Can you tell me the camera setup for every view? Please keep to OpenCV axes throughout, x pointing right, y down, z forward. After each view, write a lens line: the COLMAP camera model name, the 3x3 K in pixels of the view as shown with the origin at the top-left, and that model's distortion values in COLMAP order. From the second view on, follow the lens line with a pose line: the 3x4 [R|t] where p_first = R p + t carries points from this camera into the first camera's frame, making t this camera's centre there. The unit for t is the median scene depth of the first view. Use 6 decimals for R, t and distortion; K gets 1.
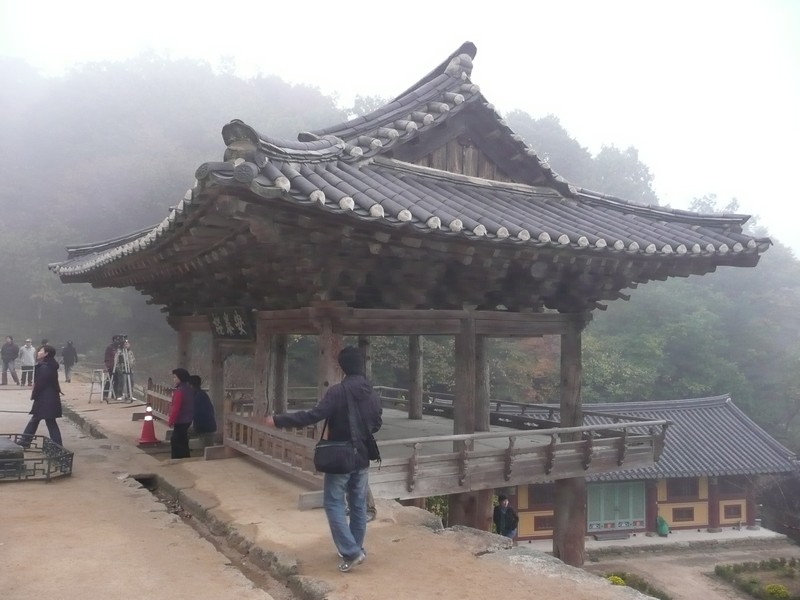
lens RADIAL K [[680.9, 0, 398.3], [0, 680.9, 297.5], [0, 0, 1]] dist [-0.031547, 0.048808]
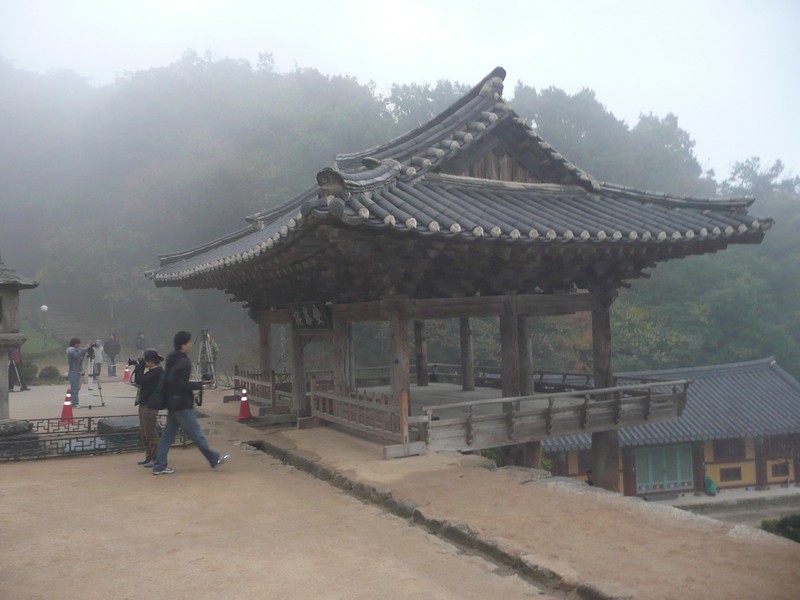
lens RADIAL K [[680.9, 0, 400.1], [0, 680.9, 302.8], [0, 0, 1]] dist [-0.031547, 0.048808]
pose [[0.996592, -0.051855, -0.064145, -0.011694], [0.054187, 0.997911, 0.035173, -0.018094], [0.062187, -0.038529, 0.997321, -0.181995]]
